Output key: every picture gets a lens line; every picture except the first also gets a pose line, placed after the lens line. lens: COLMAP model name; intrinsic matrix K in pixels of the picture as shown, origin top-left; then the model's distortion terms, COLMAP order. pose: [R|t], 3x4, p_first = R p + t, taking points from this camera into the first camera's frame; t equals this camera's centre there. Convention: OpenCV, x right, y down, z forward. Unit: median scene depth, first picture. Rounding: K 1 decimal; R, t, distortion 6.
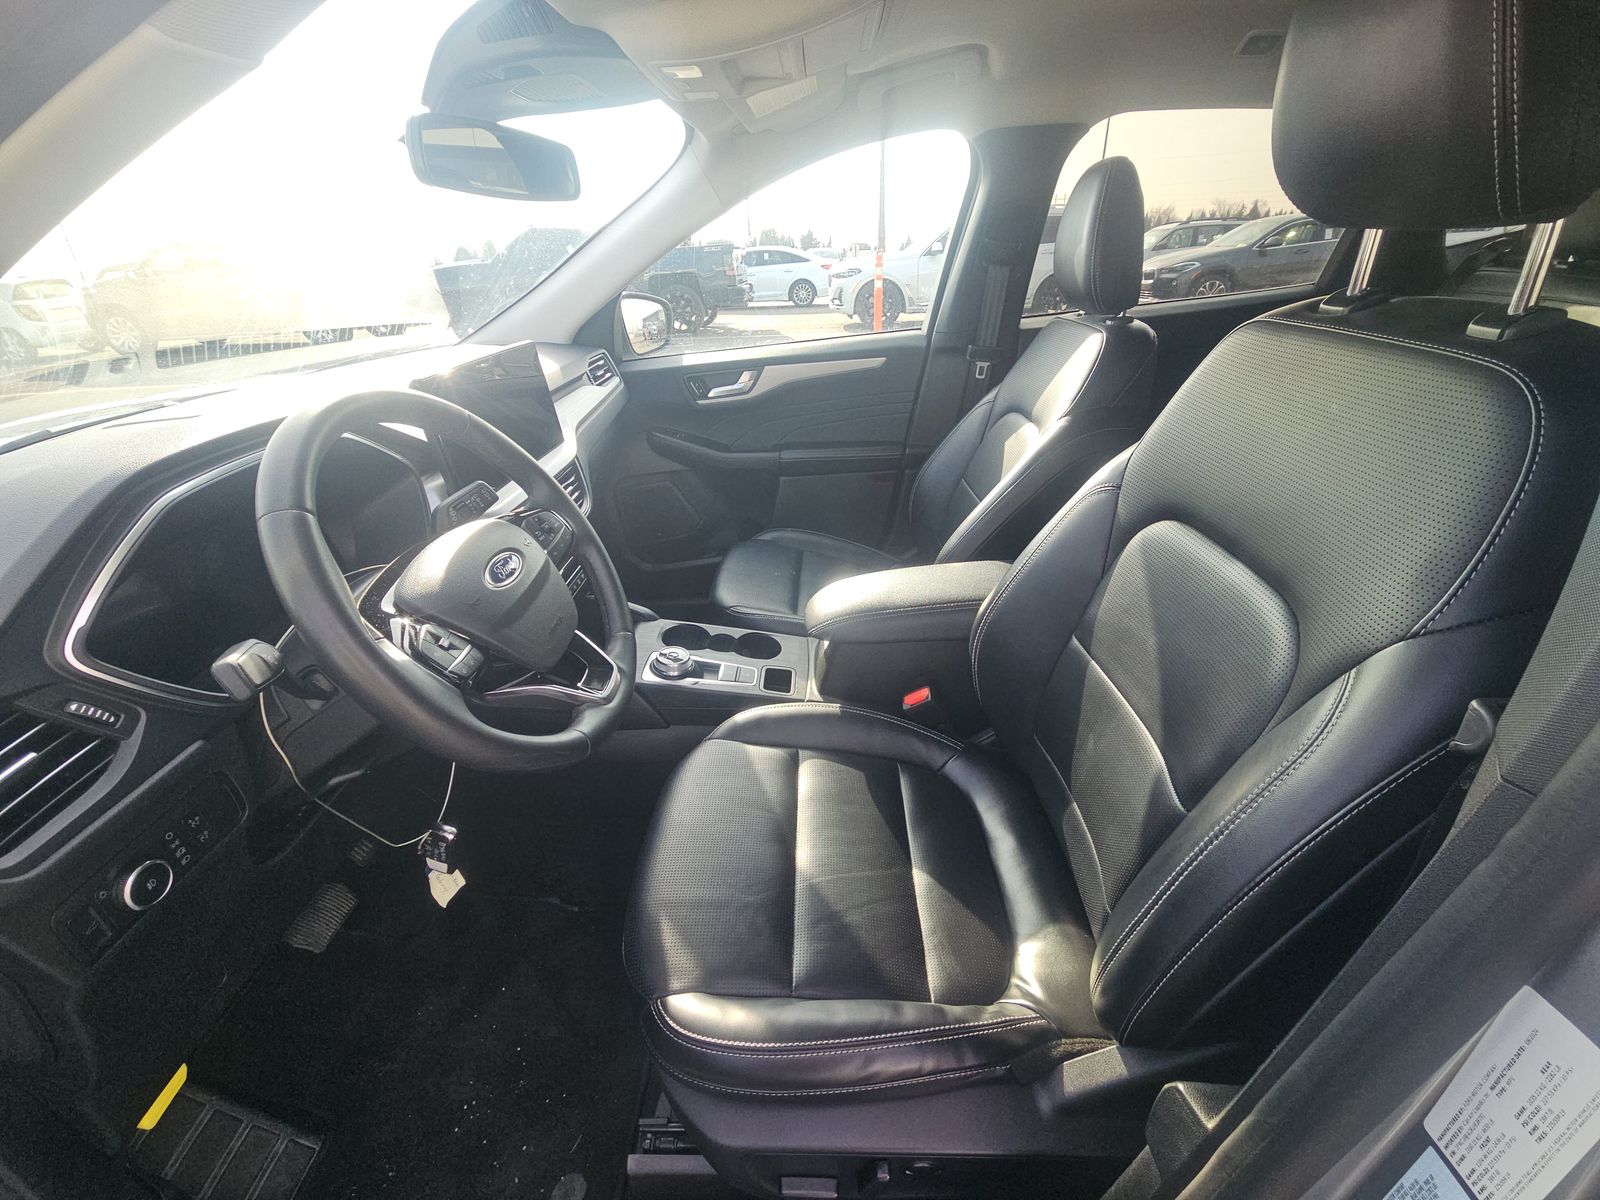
lens RADIAL K [[636.6, 0, 813.8], [0, 636.6, 603.0], [0, 0, 1]] dist [-0.003462, -0.000677]
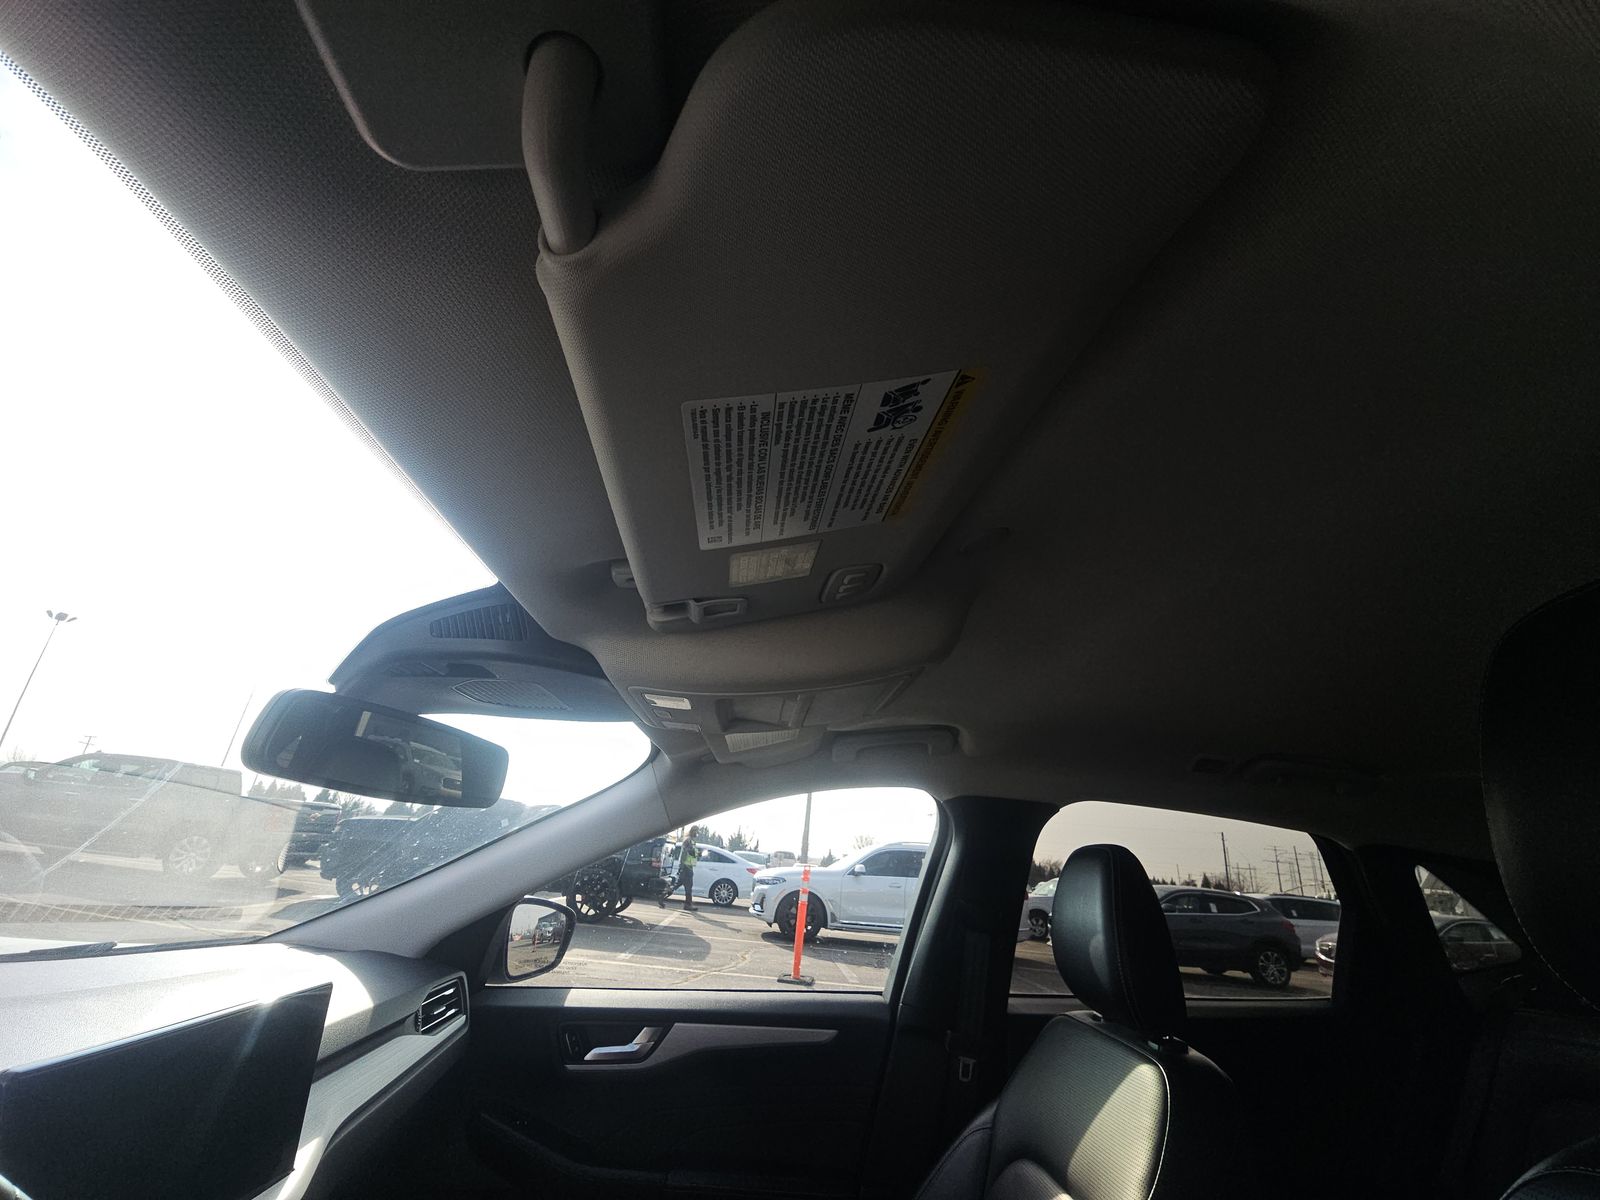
lens RADIAL K [[650.3, 0, 806.4], [0, 650.3, 606.7], [0, 0, 1]] dist [0.004403, -0.000717]
pose [[0.986613, 0.158285, 0.039238, -0.032117], [-0.071452, 0.635874, -0.768479, -0.108314], [-0.146589, 0.755388, 0.638671, 0.132672]]
